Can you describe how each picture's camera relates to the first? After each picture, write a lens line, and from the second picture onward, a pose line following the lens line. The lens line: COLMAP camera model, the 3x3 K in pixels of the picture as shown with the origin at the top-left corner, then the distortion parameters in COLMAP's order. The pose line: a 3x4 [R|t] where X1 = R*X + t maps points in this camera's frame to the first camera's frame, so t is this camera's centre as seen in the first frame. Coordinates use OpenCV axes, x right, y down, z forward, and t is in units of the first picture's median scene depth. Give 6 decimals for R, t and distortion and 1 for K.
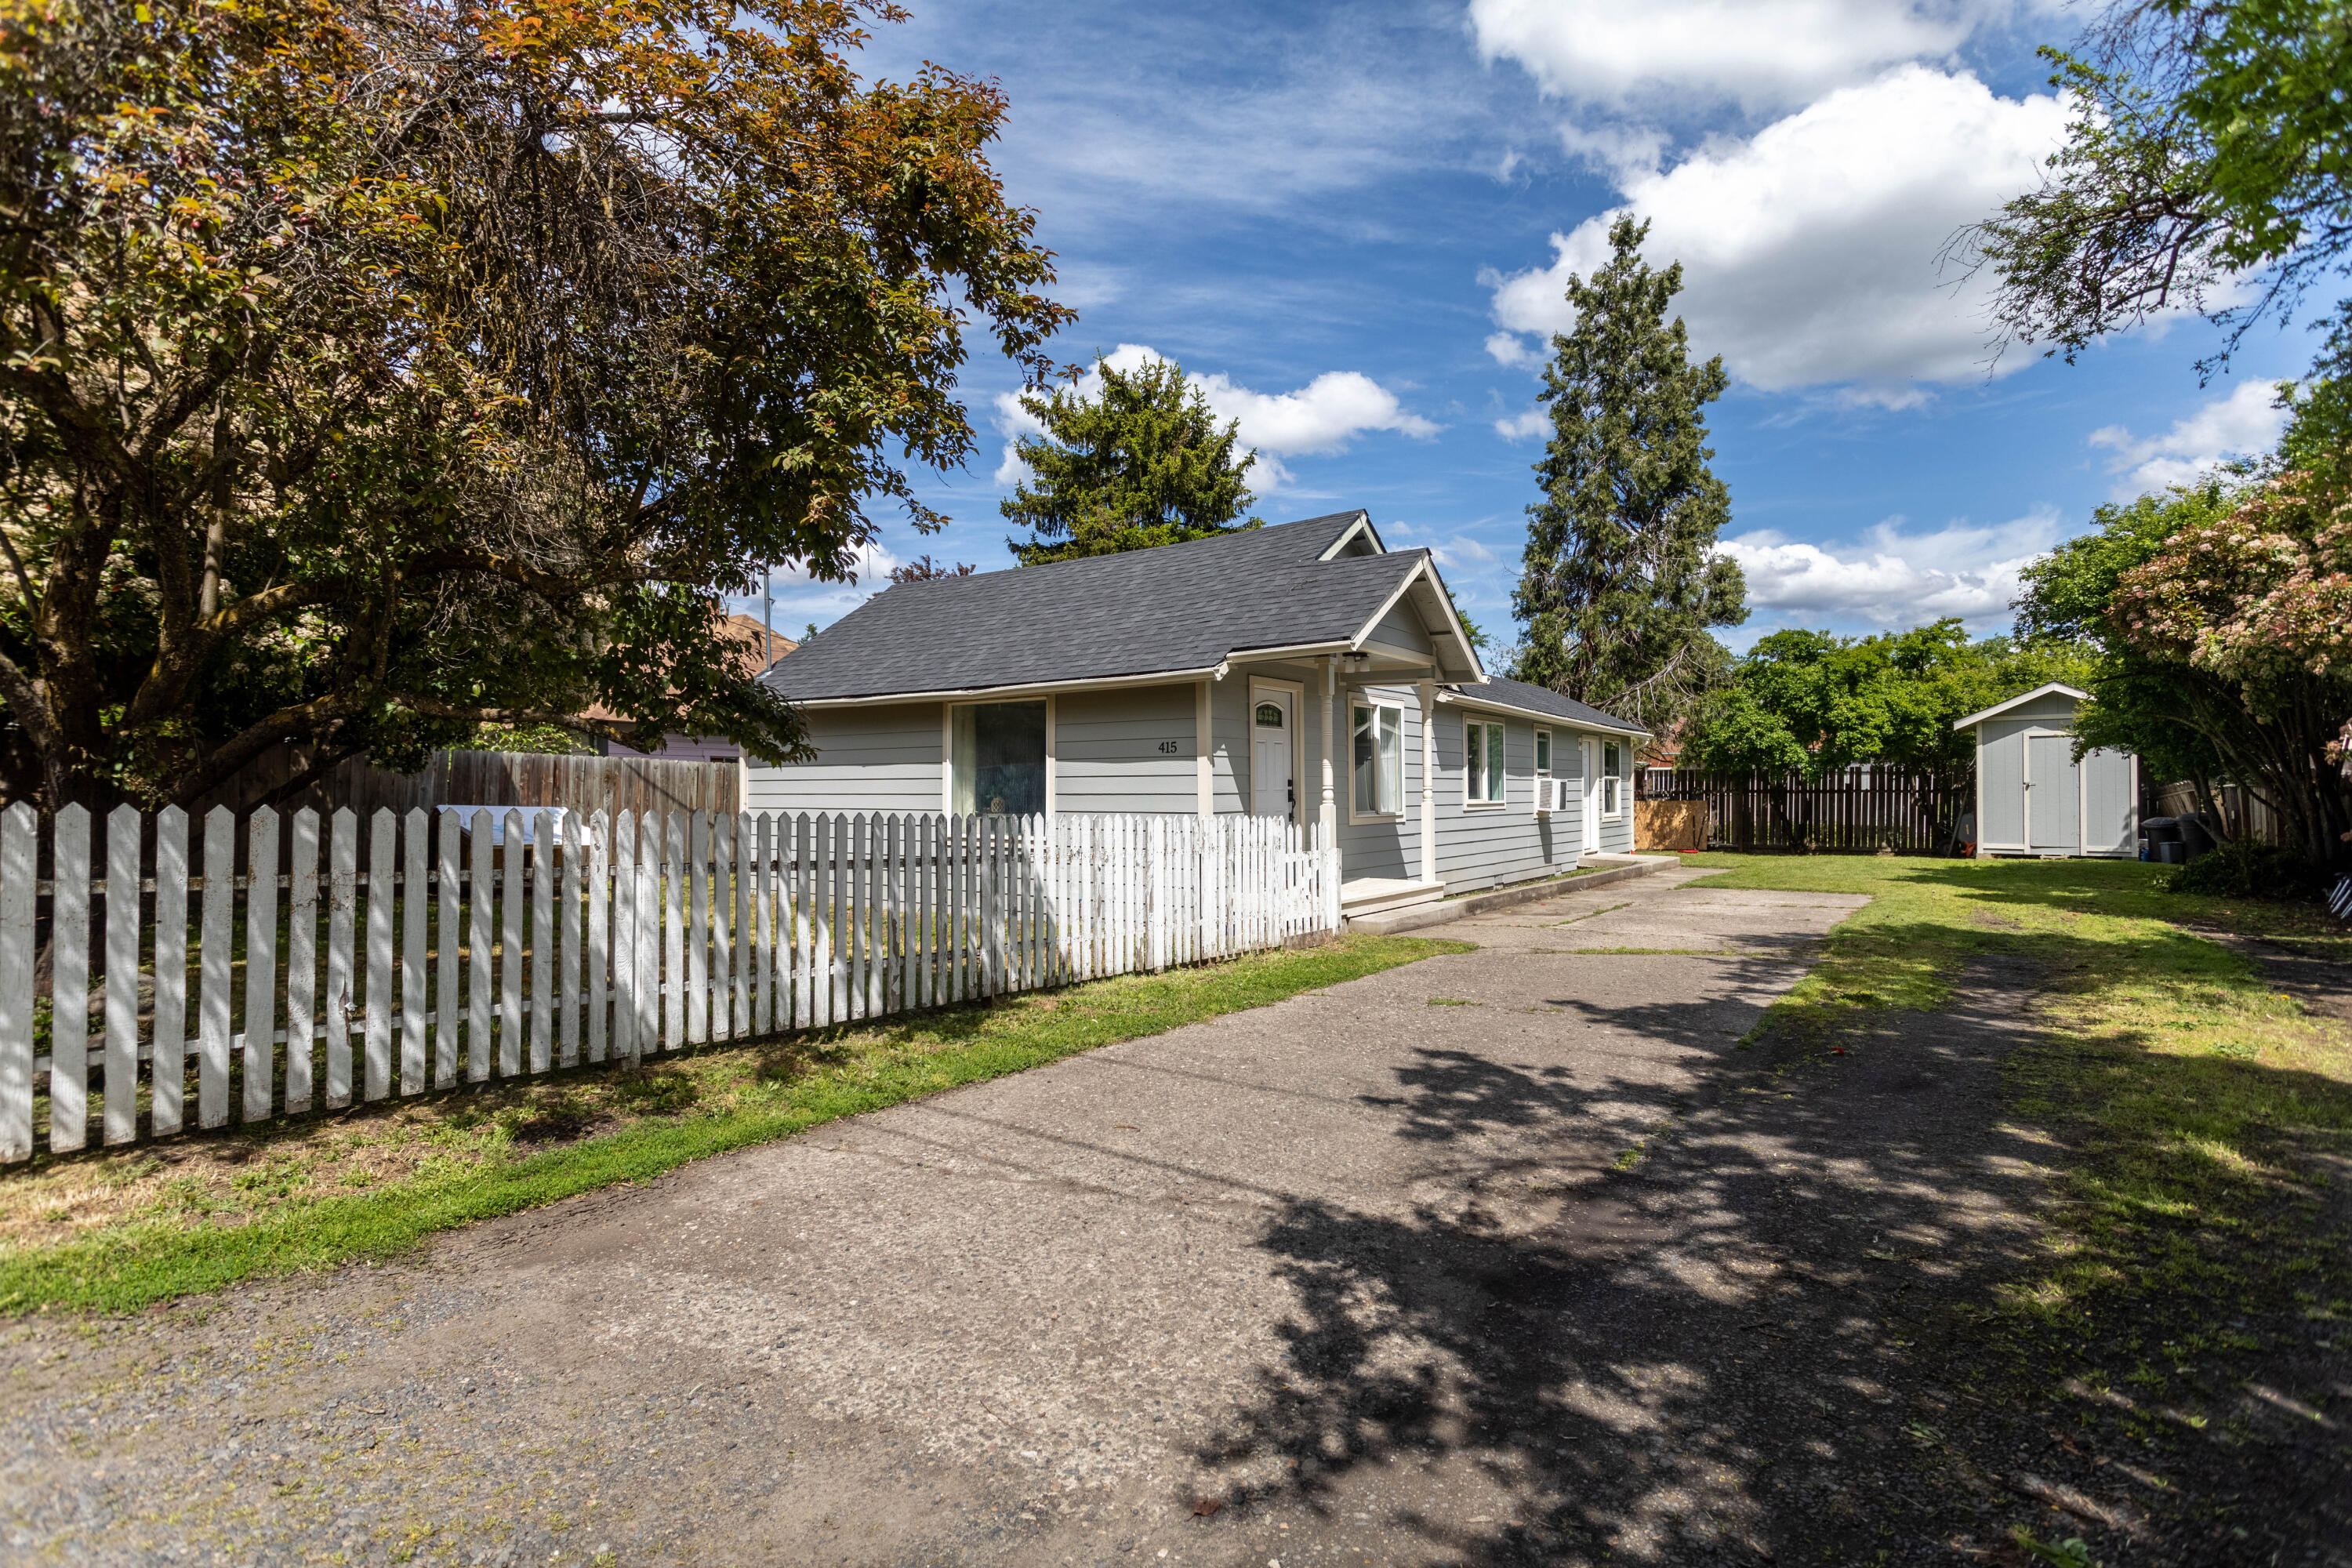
lens RADIAL K [[1113.5, 0, 1220.3], [0, 1113.5, 785.0], [0, 0, 1]] dist [0.001848, 0.001648]
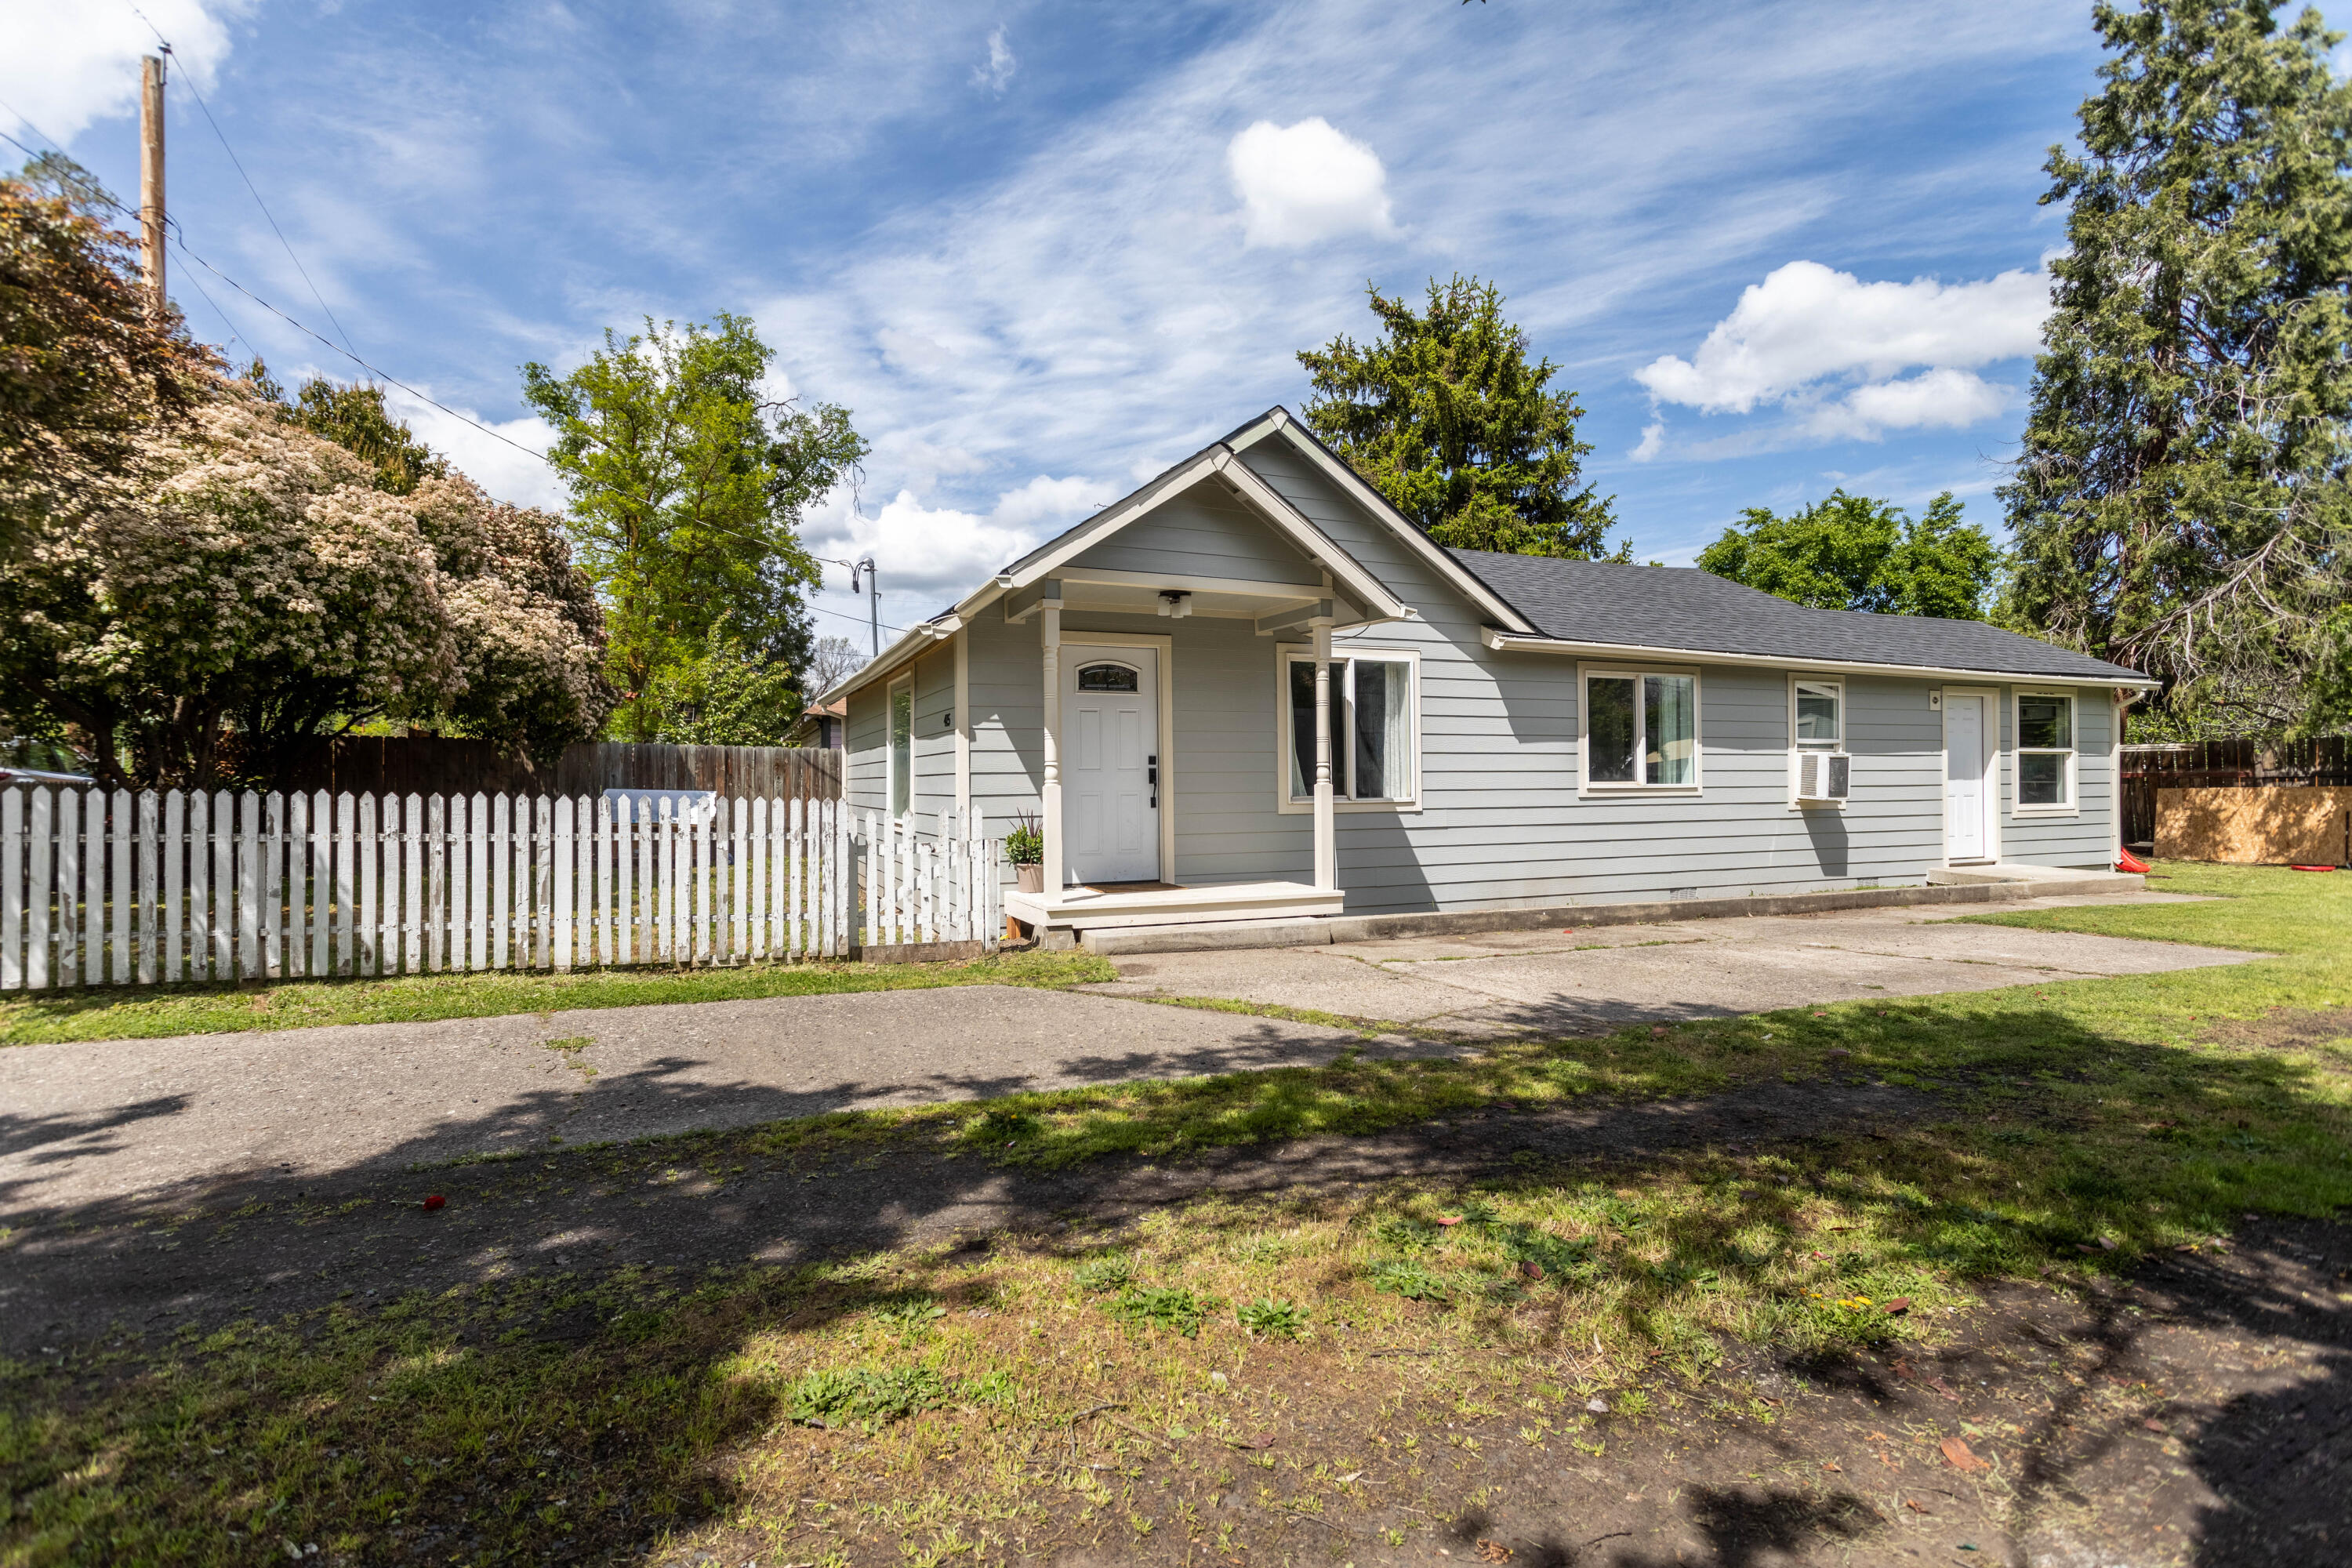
lens RADIAL K [[1113.5, 0, 1173.4], [0, 1113.5, 780.5], [0, 0, 1]] dist [0.001848, 0.001648]
pose [[0.843516, -0.004520, -0.537086, 0.500770], [0.006982, 0.999972, 0.002550, 0.011285], [0.537059, -0.005900, 0.843524, 0.318590]]
